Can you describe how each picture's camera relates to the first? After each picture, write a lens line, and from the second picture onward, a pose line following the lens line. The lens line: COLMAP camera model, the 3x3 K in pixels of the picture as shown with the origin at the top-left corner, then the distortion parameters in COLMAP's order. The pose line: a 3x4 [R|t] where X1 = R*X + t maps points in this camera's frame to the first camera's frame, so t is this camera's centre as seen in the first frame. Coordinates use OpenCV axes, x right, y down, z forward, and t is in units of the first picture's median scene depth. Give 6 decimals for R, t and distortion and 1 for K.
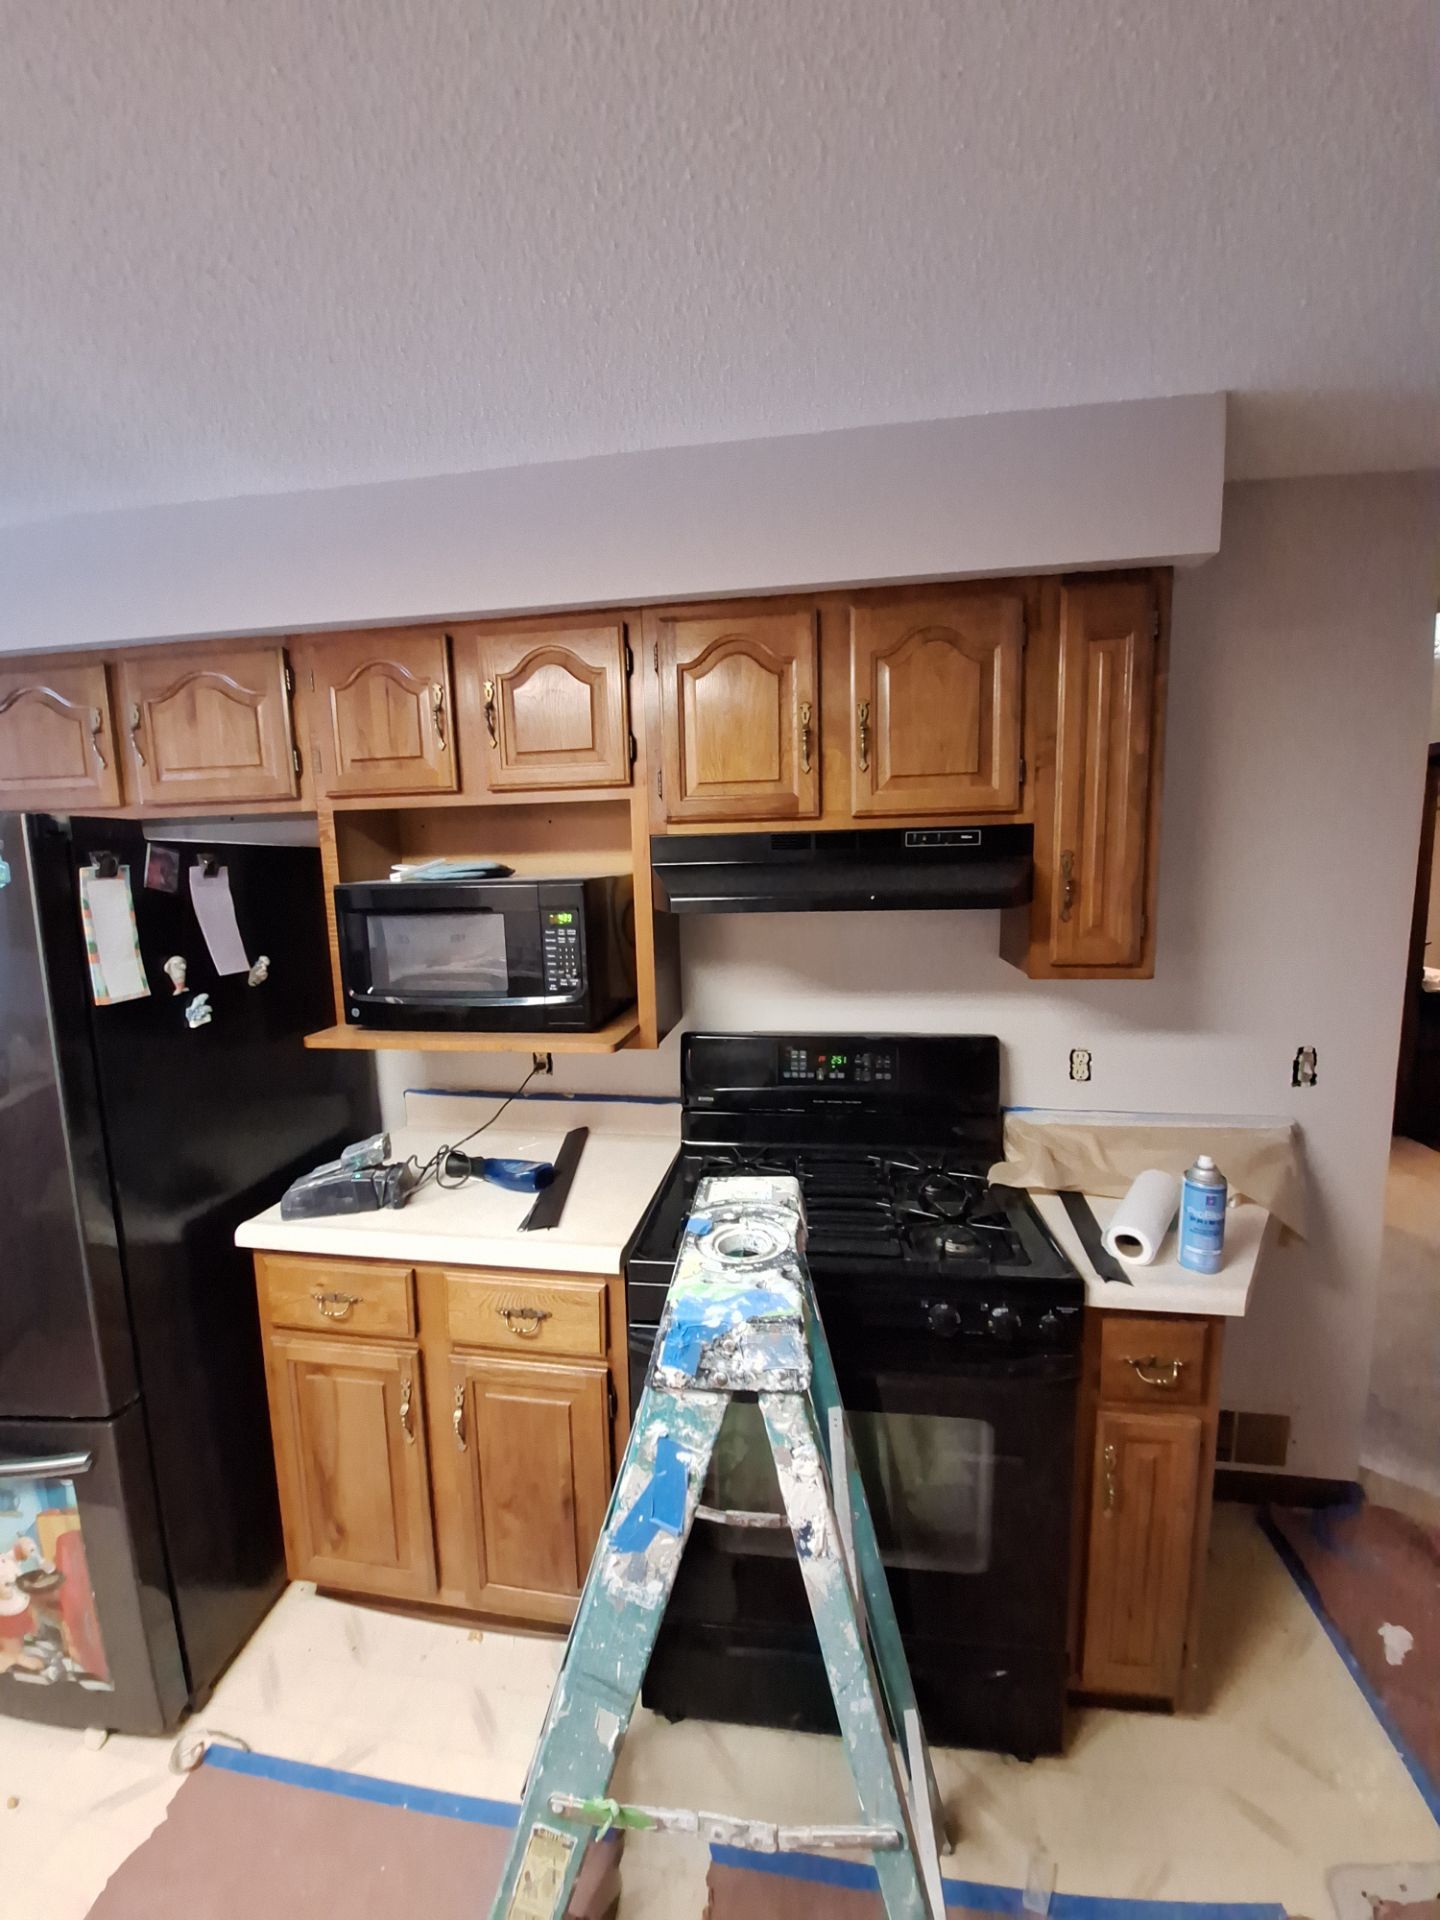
lens RADIAL K [[754.4, 0, 716.5], [0, 754.4, 954.2], [0, 0, 1]] dist [0.007610, -0.014069]
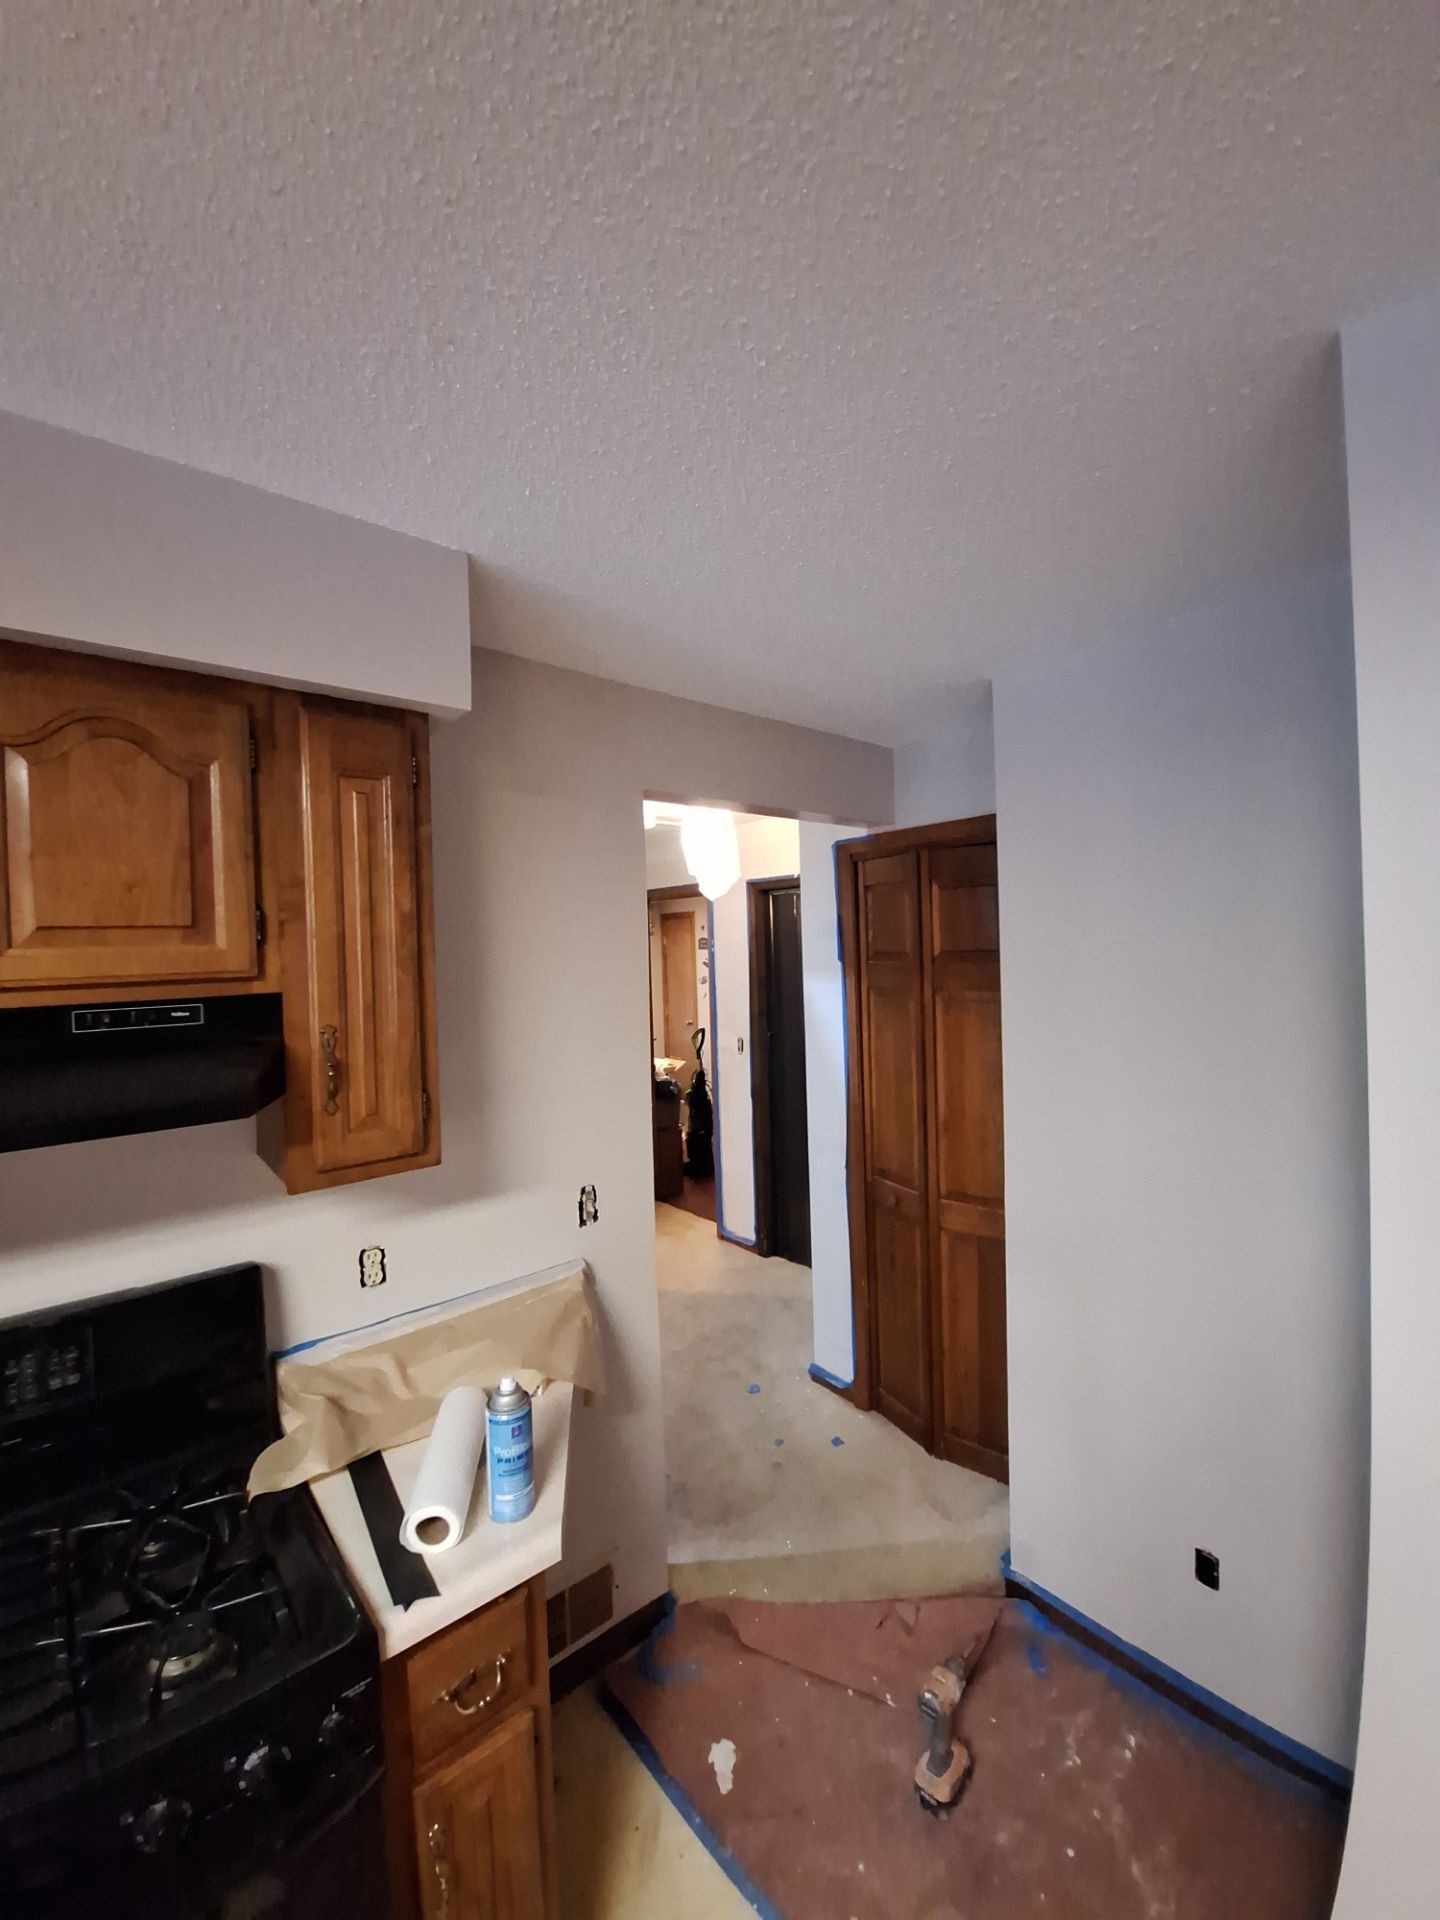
lens RADIAL K [[754.4, 0, 716.5], [0, 754.4, 954.2], [0, 0, 1]] dist [0.007610, -0.014069]
pose [[0.660853, -0.002944, 0.750509, 0.136298], [0.106178, 0.990301, -0.089609, -0.096396], [-0.742966, 0.138906, 0.654756, 0.160563]]
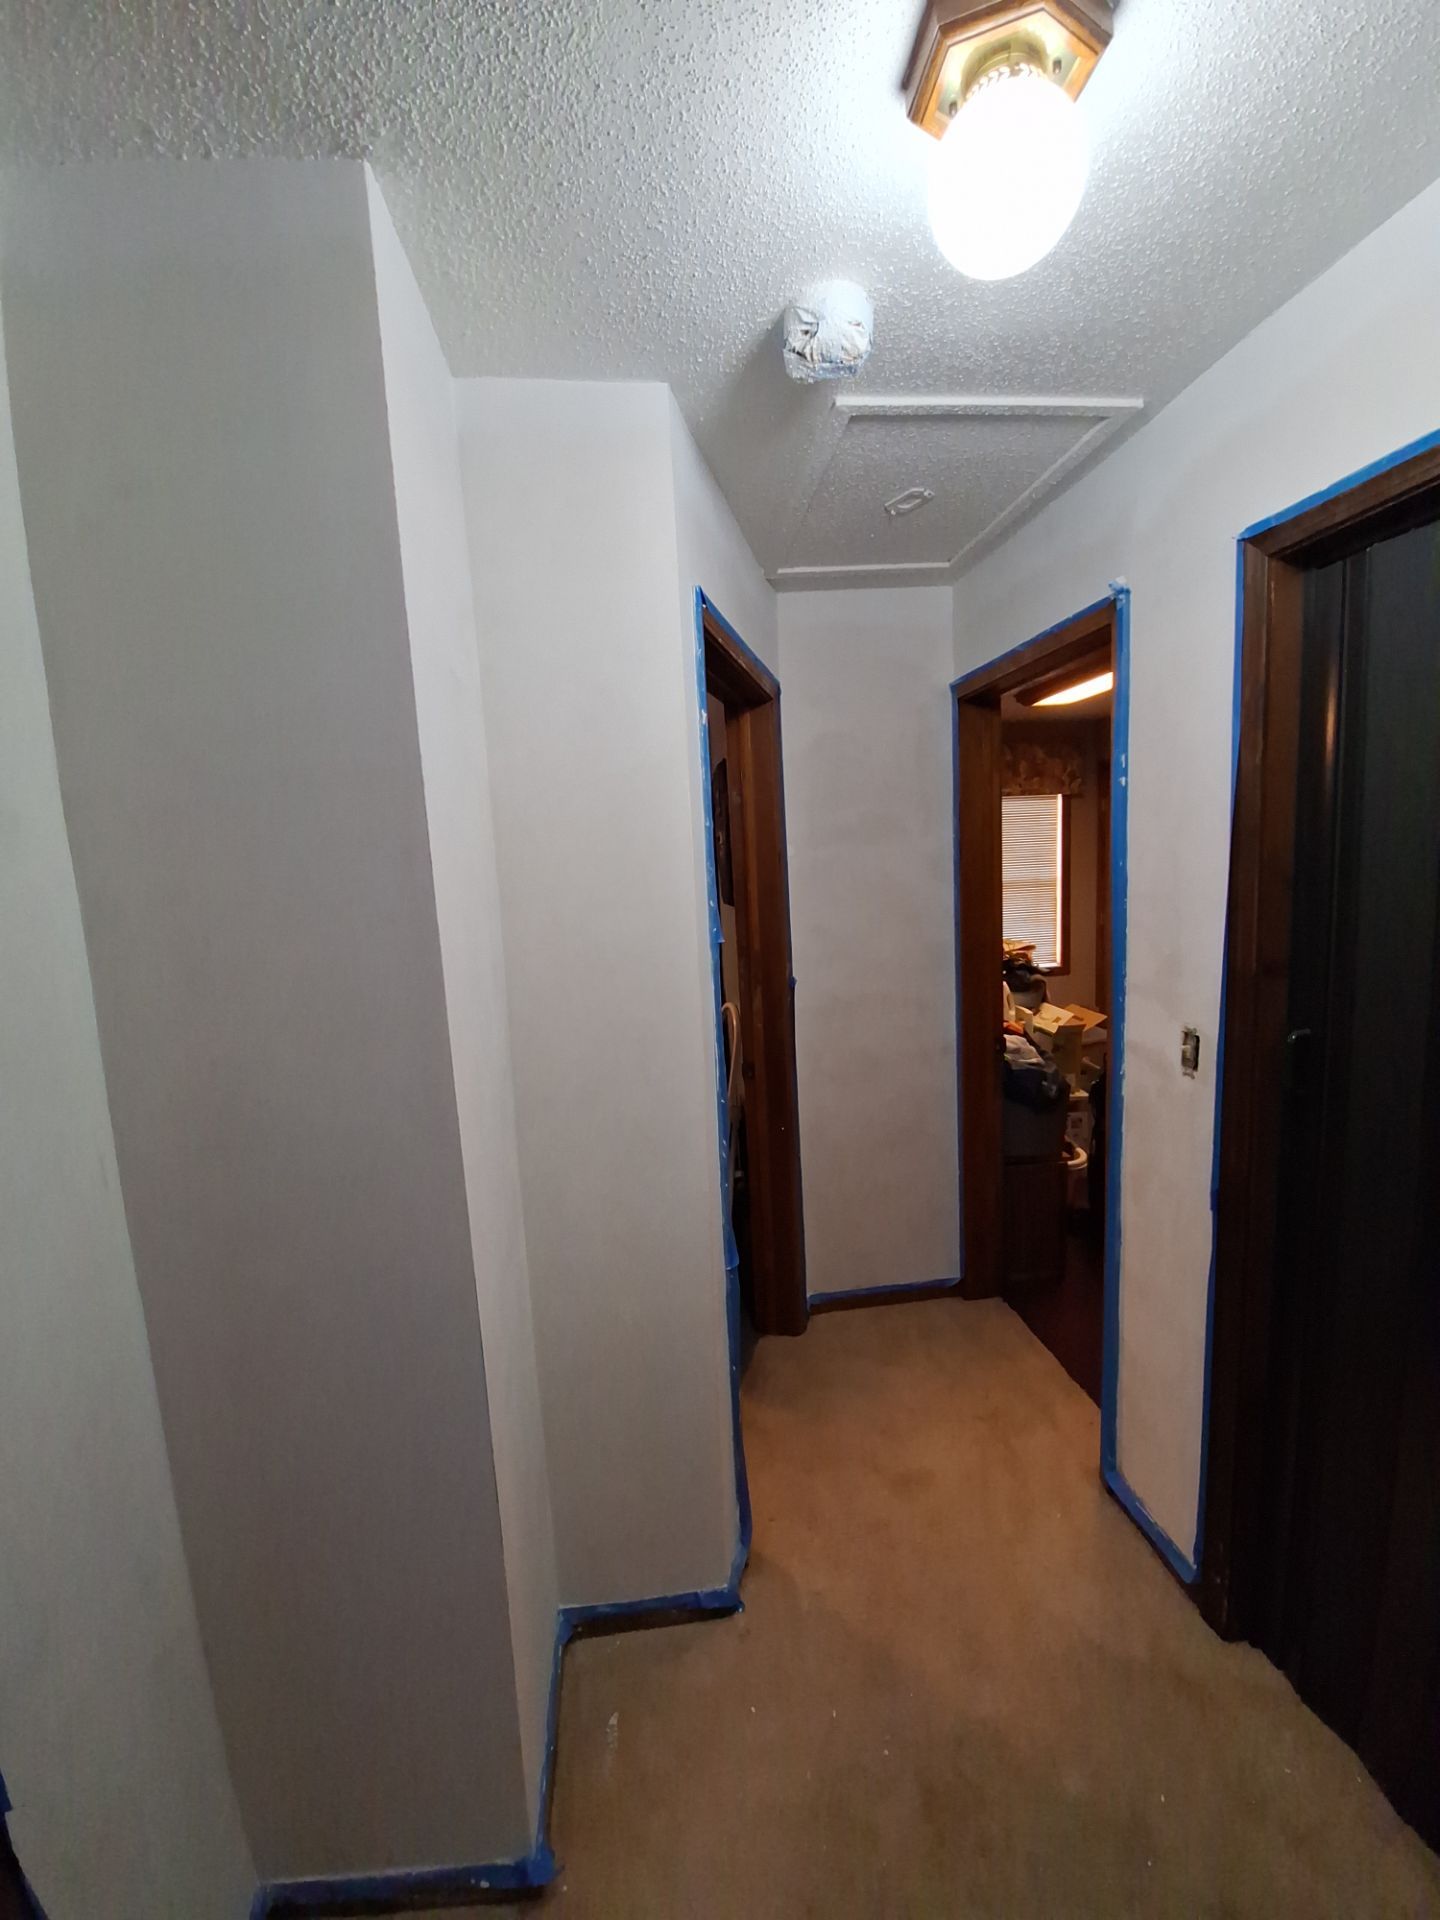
lens RADIAL K [[754.4, 0, 716.5], [0, 754.4, 954.2], [0, 0, 1]] dist [0.007610, -0.014069]
pose [[0.964413, -0.060896, 0.257292, 1.444045], [0.062764, 0.998028, 0.000956, -0.179063], [-0.256843, 0.015227, 0.966333, 1.164788]]
